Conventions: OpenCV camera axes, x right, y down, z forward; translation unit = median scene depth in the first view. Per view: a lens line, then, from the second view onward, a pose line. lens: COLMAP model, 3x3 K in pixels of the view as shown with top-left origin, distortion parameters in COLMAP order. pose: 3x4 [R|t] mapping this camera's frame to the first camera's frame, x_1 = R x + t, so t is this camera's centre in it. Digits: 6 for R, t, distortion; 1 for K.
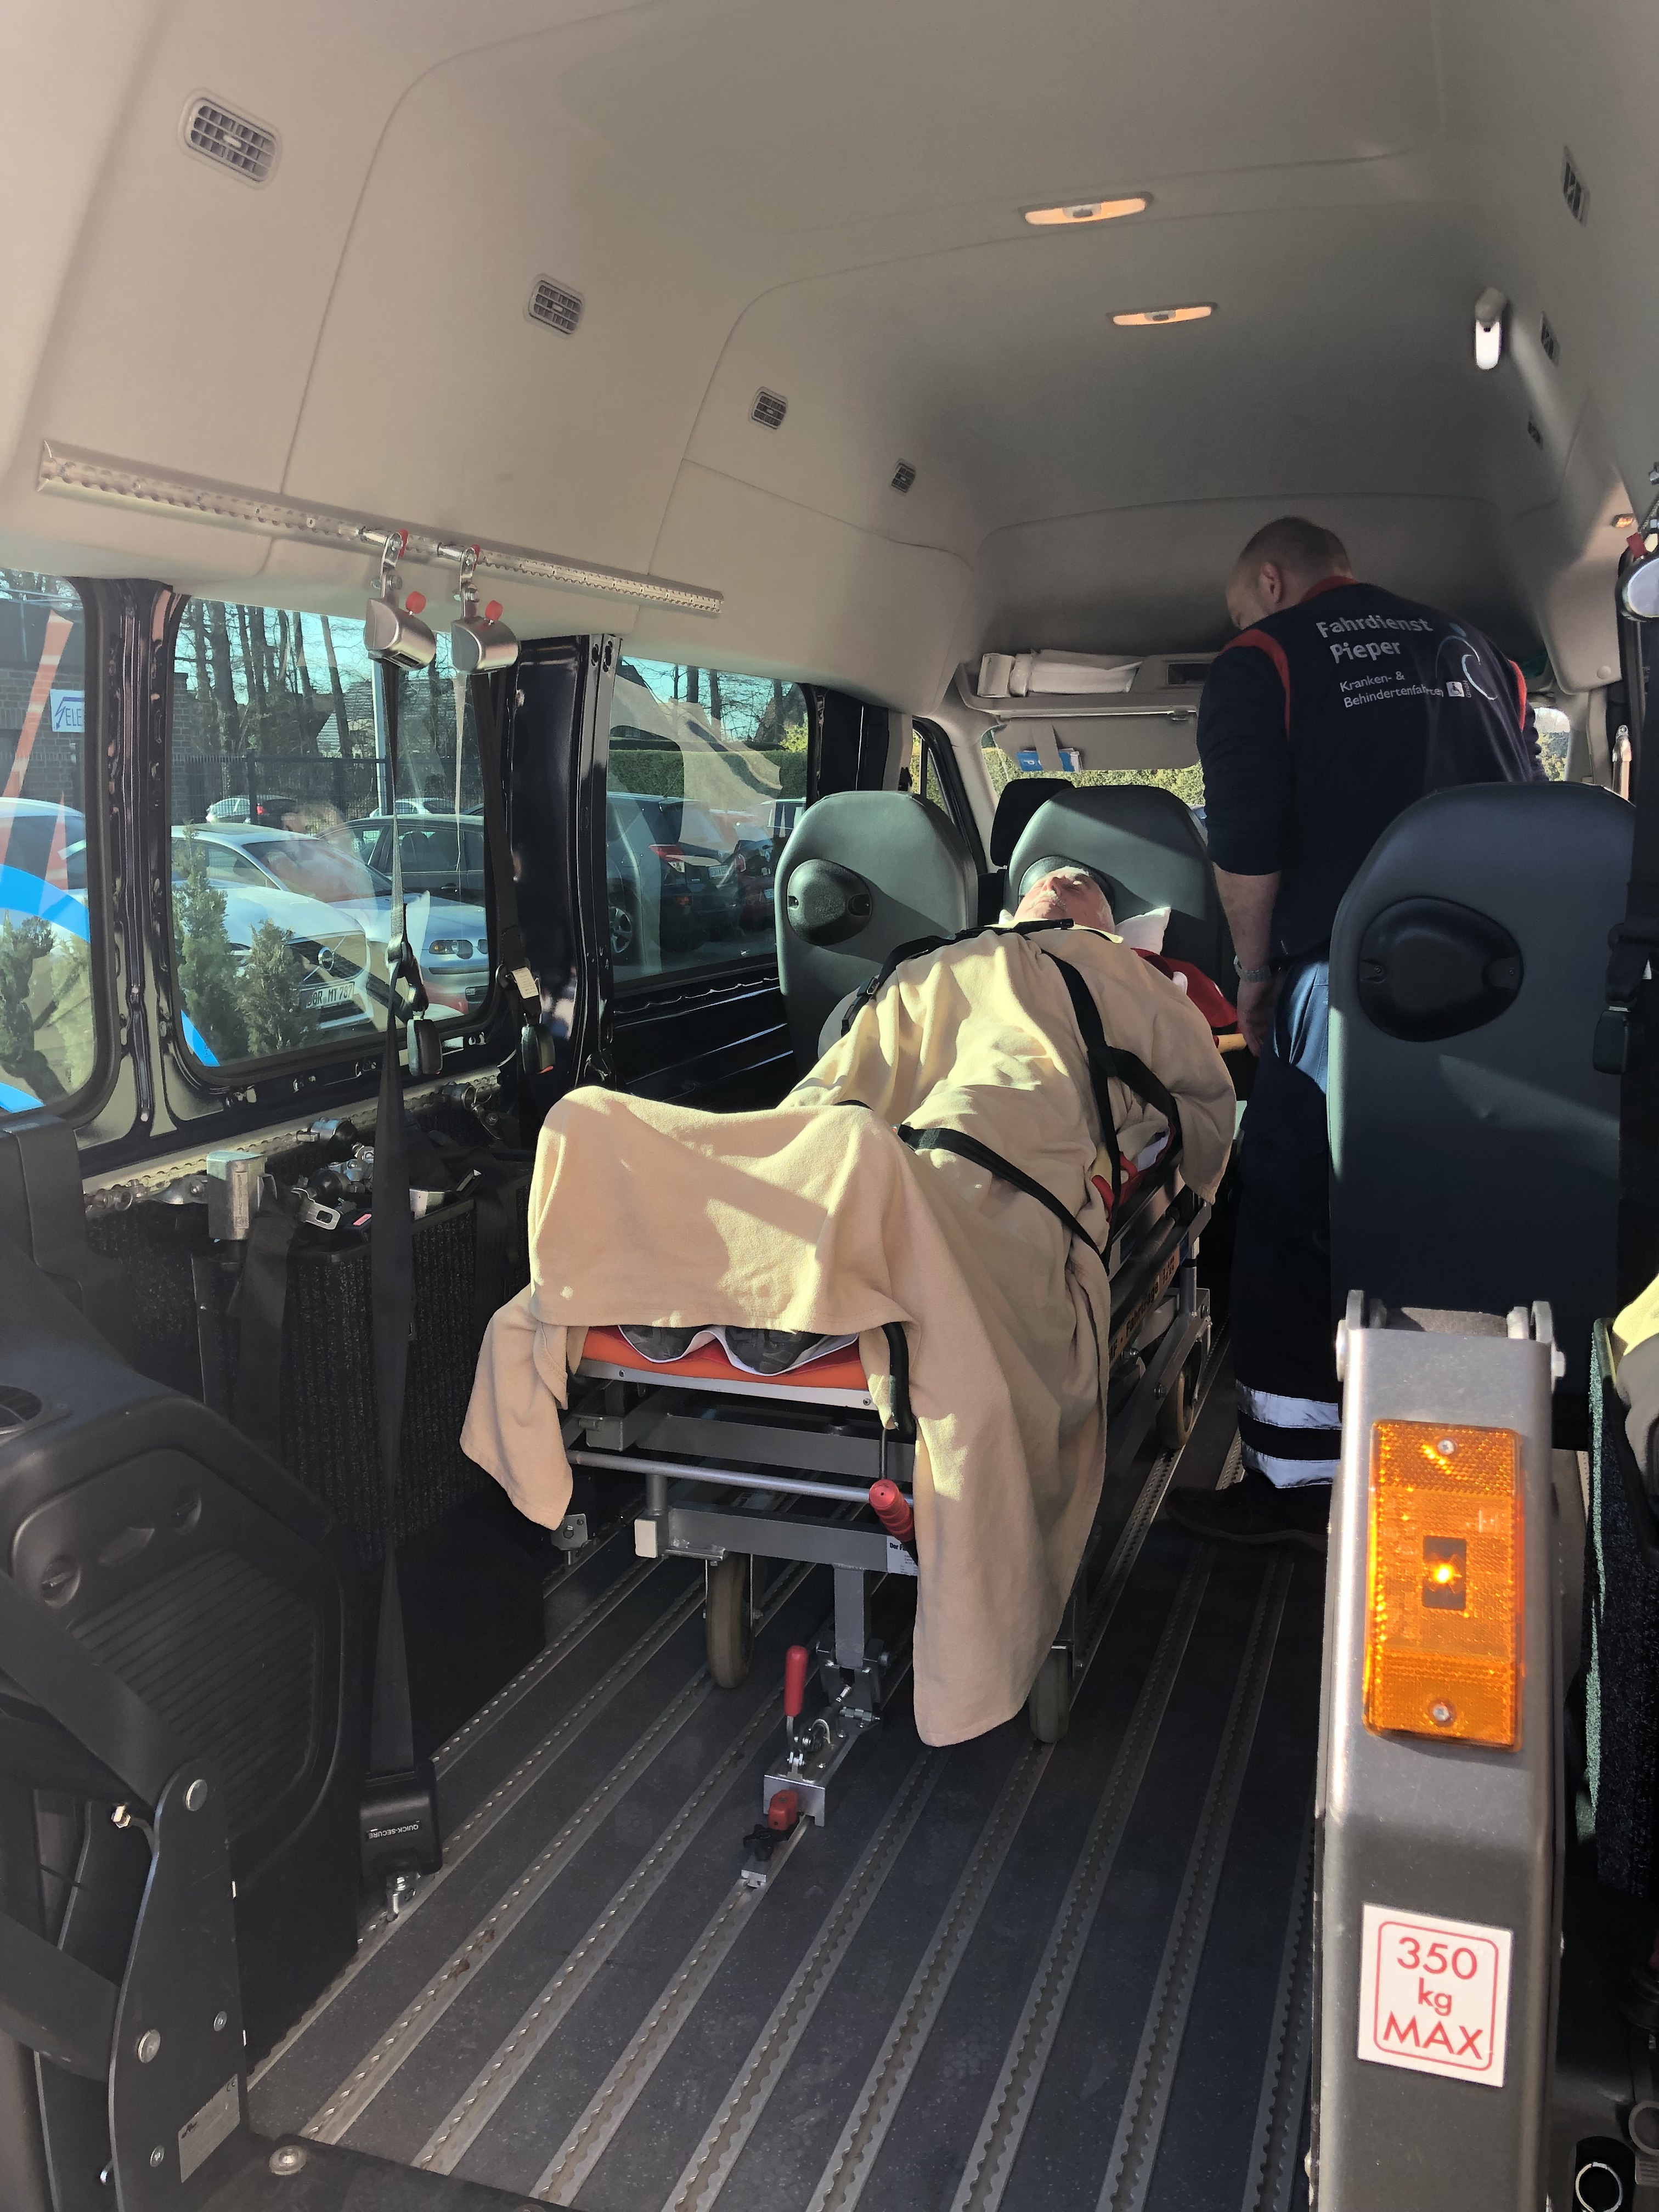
lens RADIAL K [[1823.8, 0, 835.6], [0, 1823.8, 1087.0], [0, 0, 1]] dist [0.011000, 0.022178]
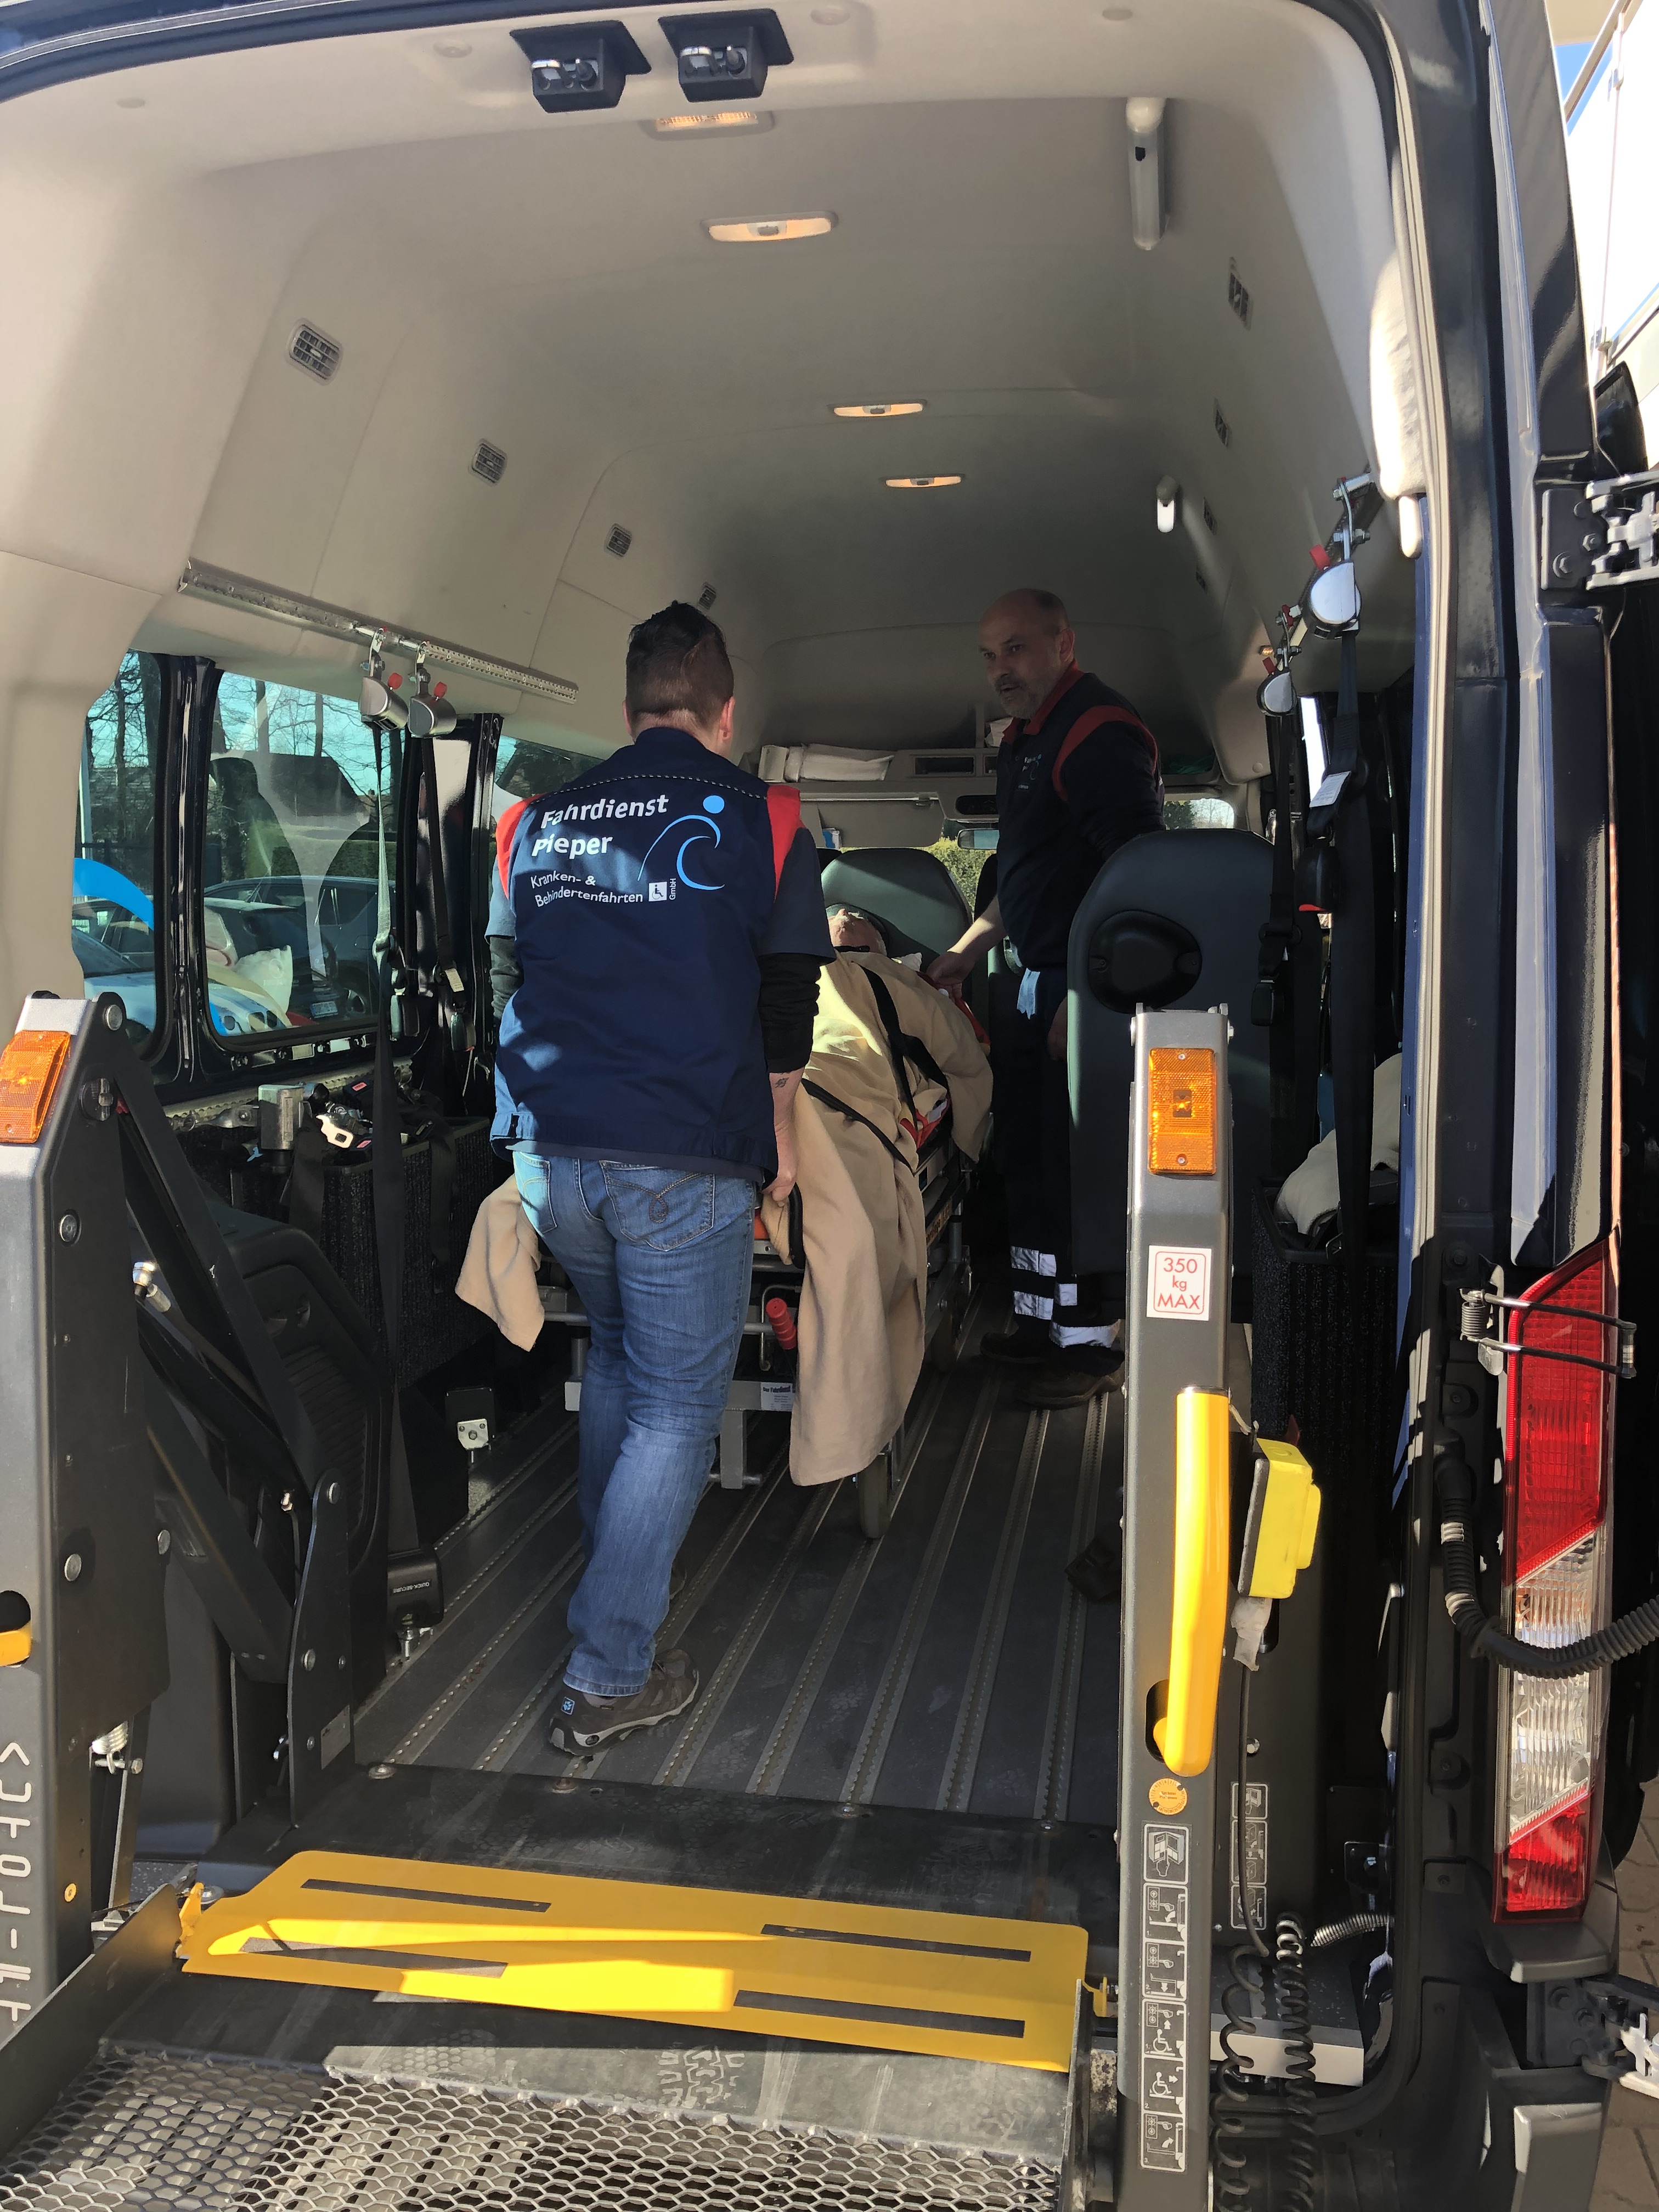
lens RADIAL K [[1823.8, 0, 820.7], [0, 1823.8, 1115.4], [0, 0, 1]] dist [0.011000, 0.022178]
pose [[0.988190, -0.007393, 0.153052, -0.137481], [0.014139, 0.998974, -0.043034, 0.115324], [-0.152577, 0.044690, 0.987281, -0.352438]]
